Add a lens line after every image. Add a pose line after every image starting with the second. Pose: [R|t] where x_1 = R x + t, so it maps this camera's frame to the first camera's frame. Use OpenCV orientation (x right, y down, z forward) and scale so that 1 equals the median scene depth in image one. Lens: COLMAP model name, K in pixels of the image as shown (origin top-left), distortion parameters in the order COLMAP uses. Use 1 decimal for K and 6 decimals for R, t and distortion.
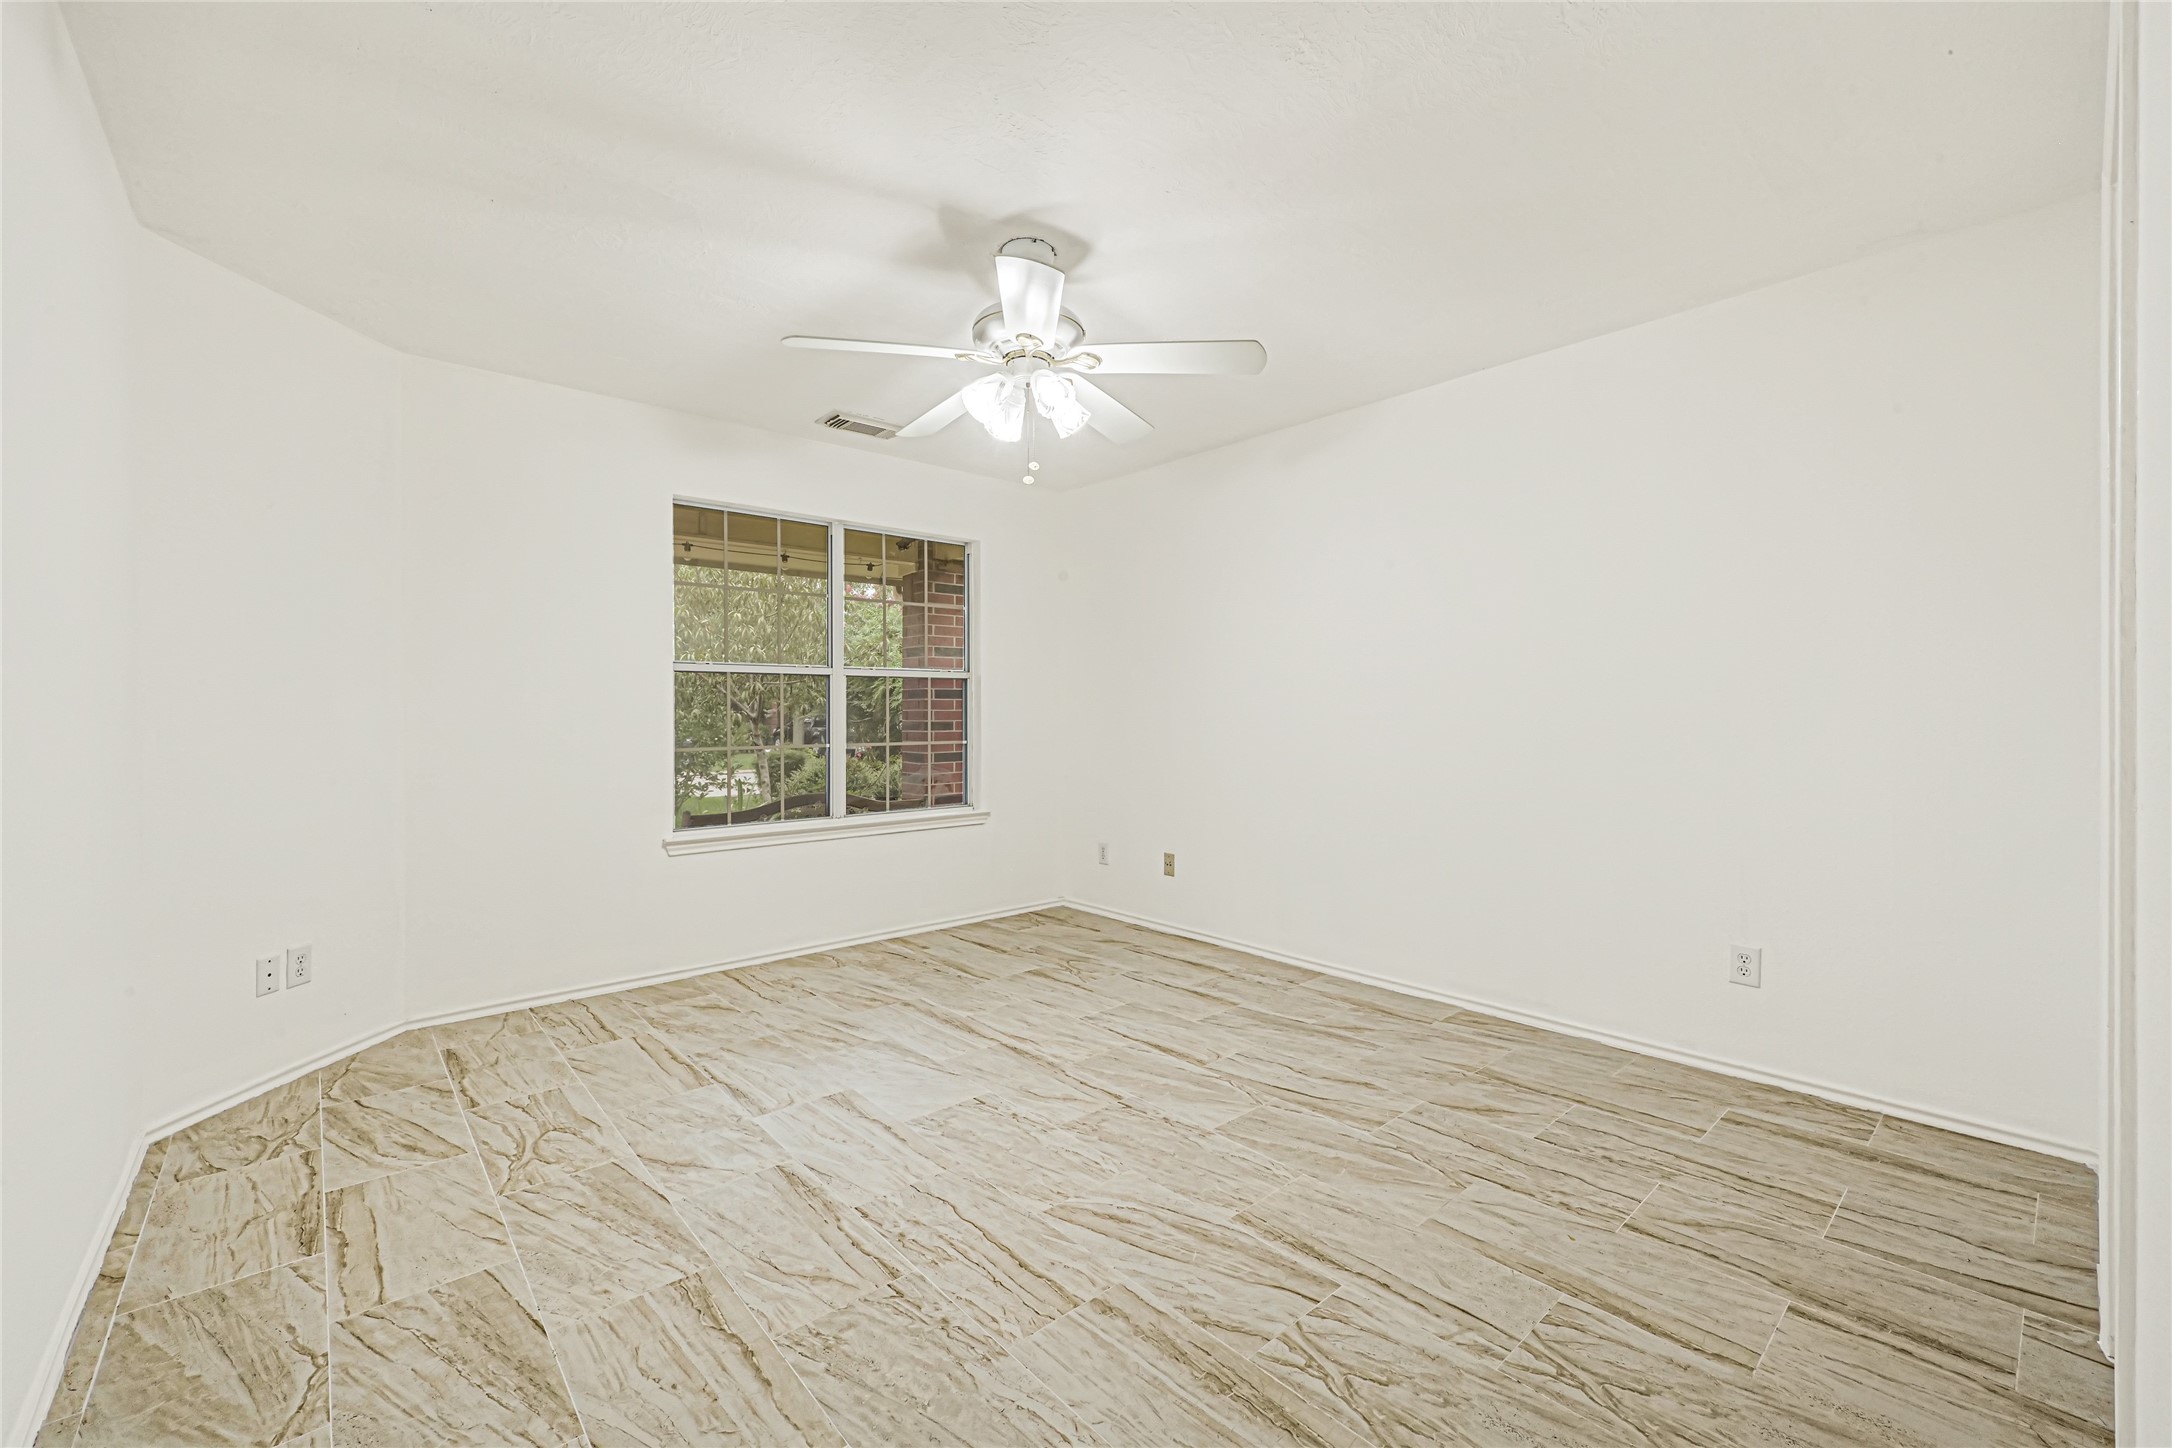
lens RADIAL K [[875.3, 0, 1076.8], [0, 875.3, 730.4], [0, 0, 1]] dist [-0.000539, 0.000144]
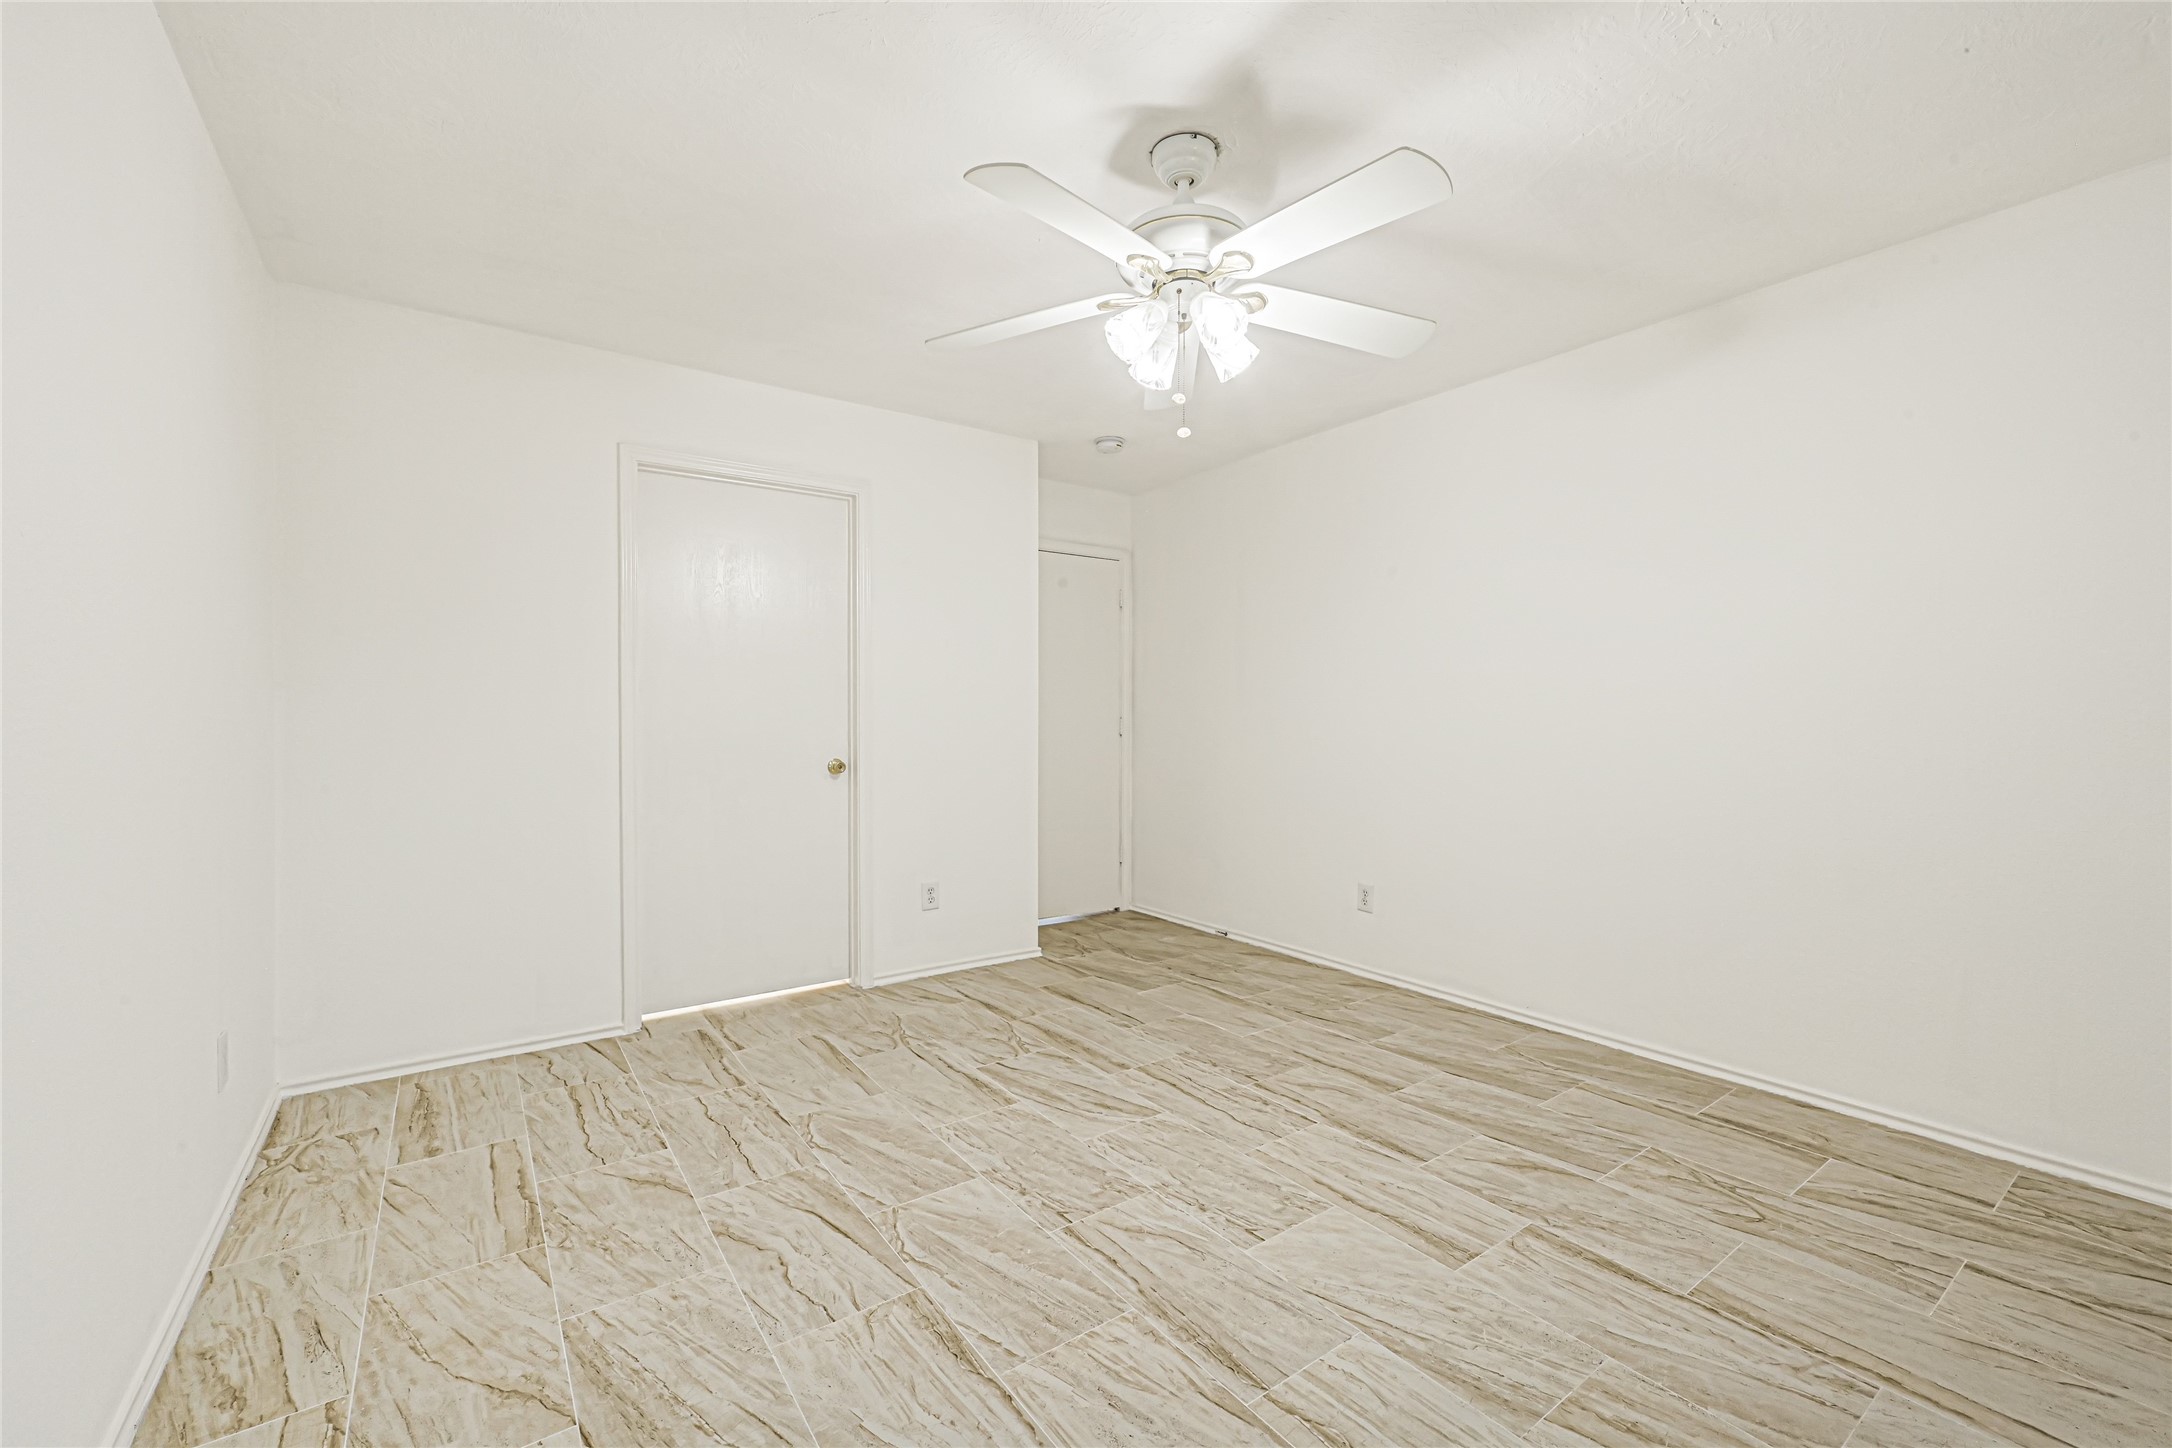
lens RADIAL K [[875.3, 0, 1084.6], [0, 875.3, 714.0], [0, 0, 1]] dist [-0.000539, 0.000144]
pose [[-0.995398, 0.004431, 0.095724, -0.051082], [0.006291, 0.999797, 0.019140, -0.048281], [-0.095619, 0.019655, -0.995224, 2.232481]]
